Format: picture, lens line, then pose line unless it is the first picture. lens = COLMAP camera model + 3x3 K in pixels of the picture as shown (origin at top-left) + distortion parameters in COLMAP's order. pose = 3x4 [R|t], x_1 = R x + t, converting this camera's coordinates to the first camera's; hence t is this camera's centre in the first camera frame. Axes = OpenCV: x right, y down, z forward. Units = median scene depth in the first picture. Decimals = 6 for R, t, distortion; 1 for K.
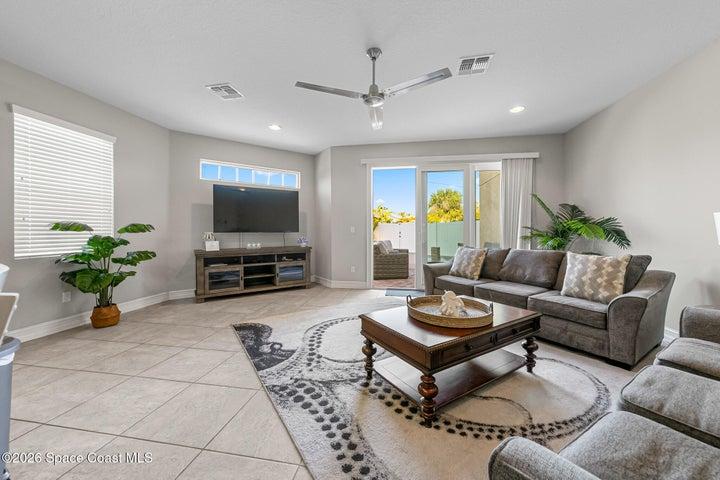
lens RADIAL K [[272.4, 0, 352.3], [0, 272.4, 228.1], [0, 0, 1]] dist [0.009488, -0.001070]
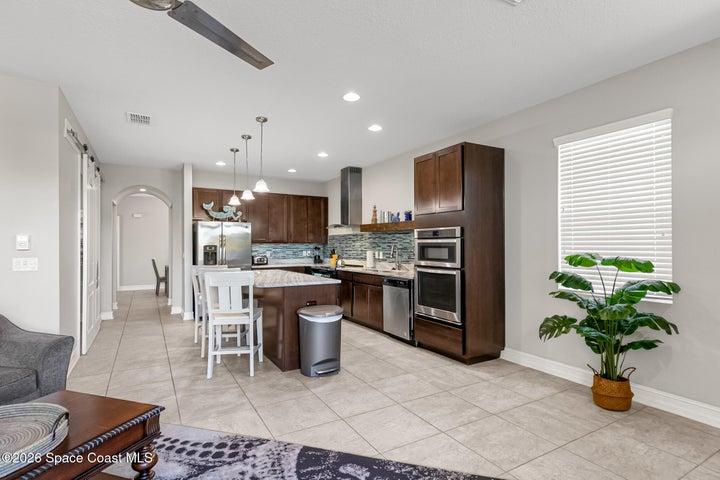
lens RADIAL K [[364.2, 0, 361.8], [0, 364.2, 243.5], [0, 0, 1]] dist [0.009634, -0.000867]
pose [[-0.744956, -0.003313, -0.667105, 0.152412], [0.008285, 0.999865, -0.014218, -0.036074], [0.667062, -0.016119, -0.744828, 1.163920]]
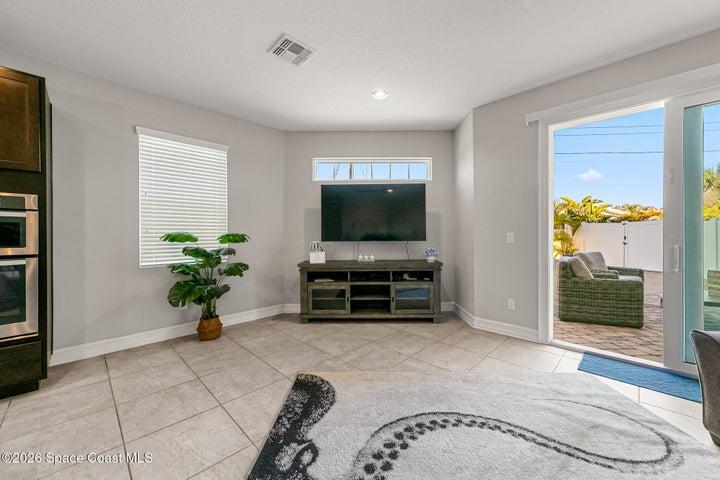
lens RADIAL K [[272.4, 0, 359.3], [0, 272.4, 238.9], [0, 0, 1]] dist [0.009488, -0.001070]
pose [[0.829012, 0.006684, -0.559190, 0.087558], [0.008701, 0.999653, 0.024849, -0.016789], [0.559163, -0.025465, 0.828667, 0.447970]]
